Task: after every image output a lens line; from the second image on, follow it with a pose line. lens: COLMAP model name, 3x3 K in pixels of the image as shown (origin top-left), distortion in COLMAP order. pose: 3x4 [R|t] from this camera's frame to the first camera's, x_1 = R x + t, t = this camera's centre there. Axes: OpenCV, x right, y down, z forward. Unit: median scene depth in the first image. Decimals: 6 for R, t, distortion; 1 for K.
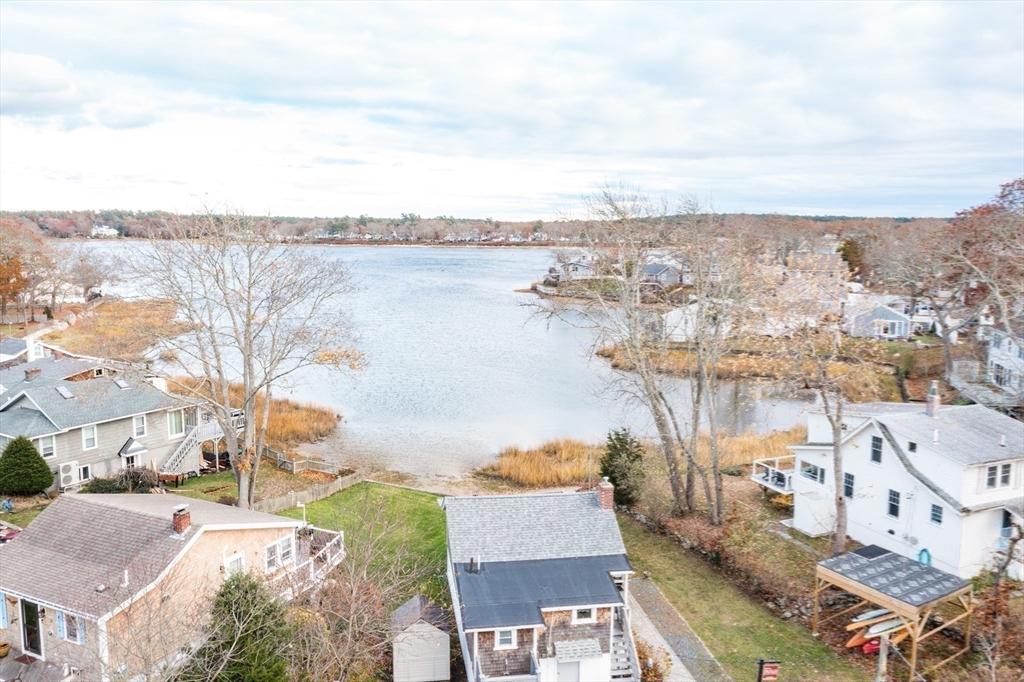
lens RADIAL K [[818.2, 0, 512.0], [0, 818.2, 341.0], [0, 0, 1]] dist [-0.002577, 0.015899]
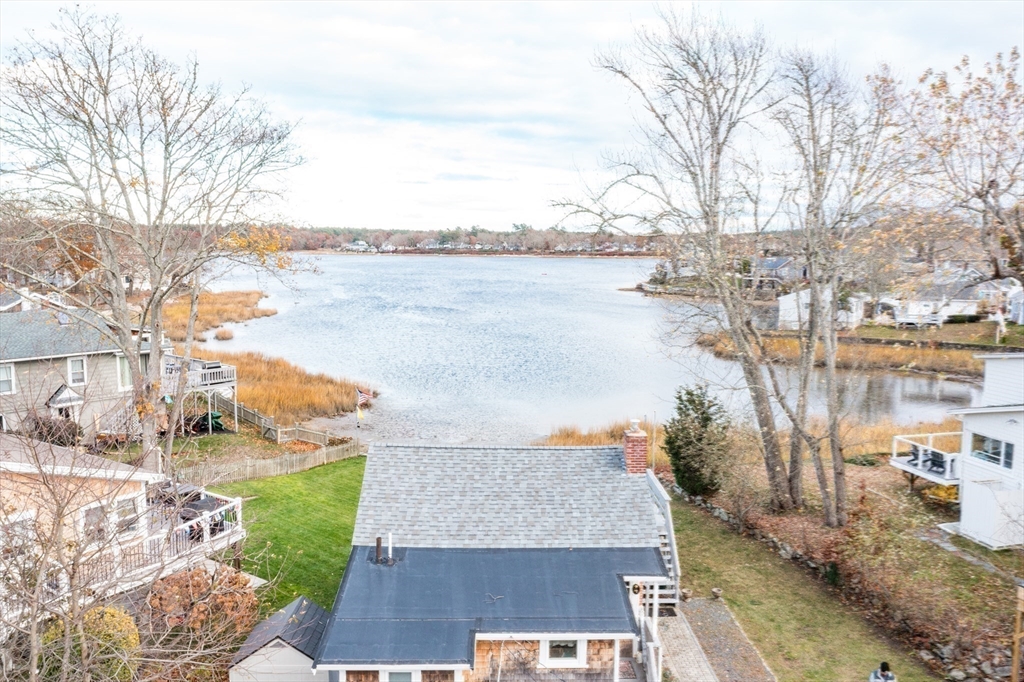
lens RADIAL K [[827.1, 0, 512.0], [0, 827.1, 341.0], [0, 0, 1]] dist [-0.001537, 0.008864]
pose [[0.989944, 0.016355, -0.140512, 0.094676], [-0.019637, 0.999565, -0.022006, 0.107693], [0.140091, 0.024544, 0.989834, 0.338969]]
